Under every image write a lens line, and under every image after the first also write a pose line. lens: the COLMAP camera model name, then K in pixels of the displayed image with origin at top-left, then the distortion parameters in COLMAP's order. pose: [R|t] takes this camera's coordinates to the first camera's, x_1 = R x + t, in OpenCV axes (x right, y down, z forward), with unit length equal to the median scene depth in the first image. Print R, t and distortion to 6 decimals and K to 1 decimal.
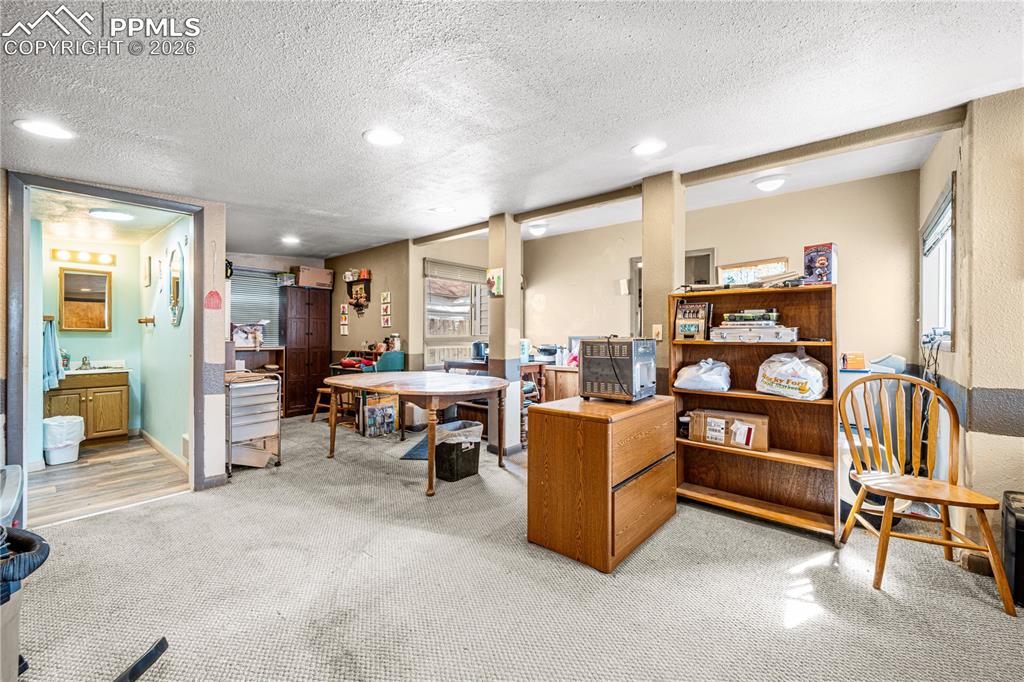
lens RADIAL K [[414.2, 0, 510.8], [0, 414.2, 334.3], [0, 0, 1]] dist [0.003999, -0.000939]
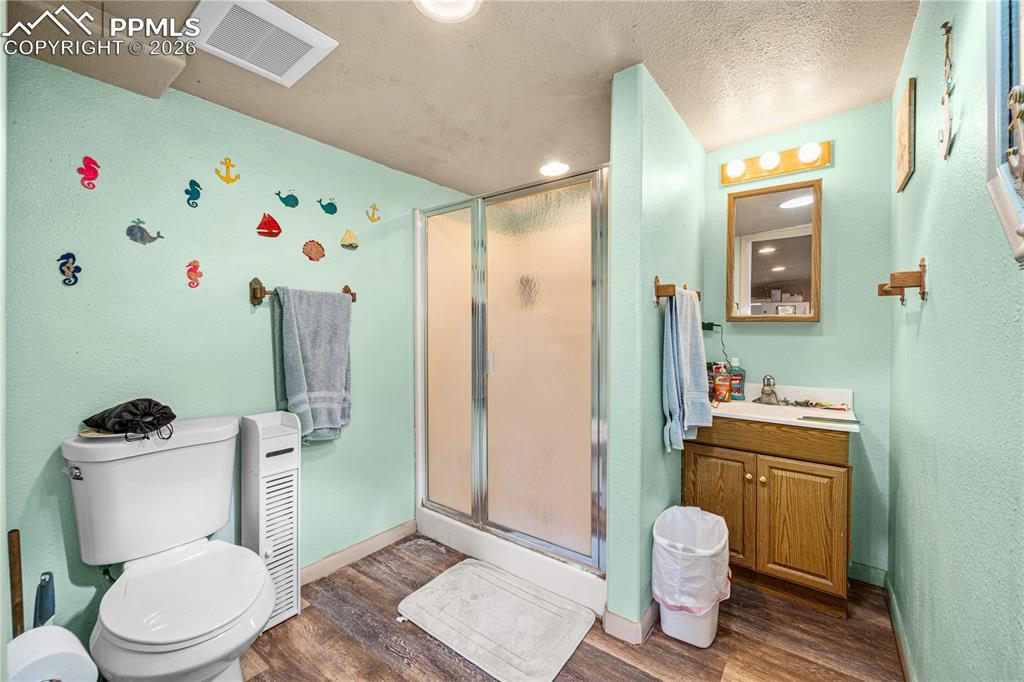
lens RADIAL K [[414.2, 0, 512.6], [0, 414.2, 332.5], [0, 0, 1]] dist [0.003999, -0.000939]
pose [[0.056380, 0.006646, -0.998387, -0.562093], [-0.005451, 0.999965, 0.006349, 0.003694], [0.998395, 0.005084, 0.056414, 0.669160]]
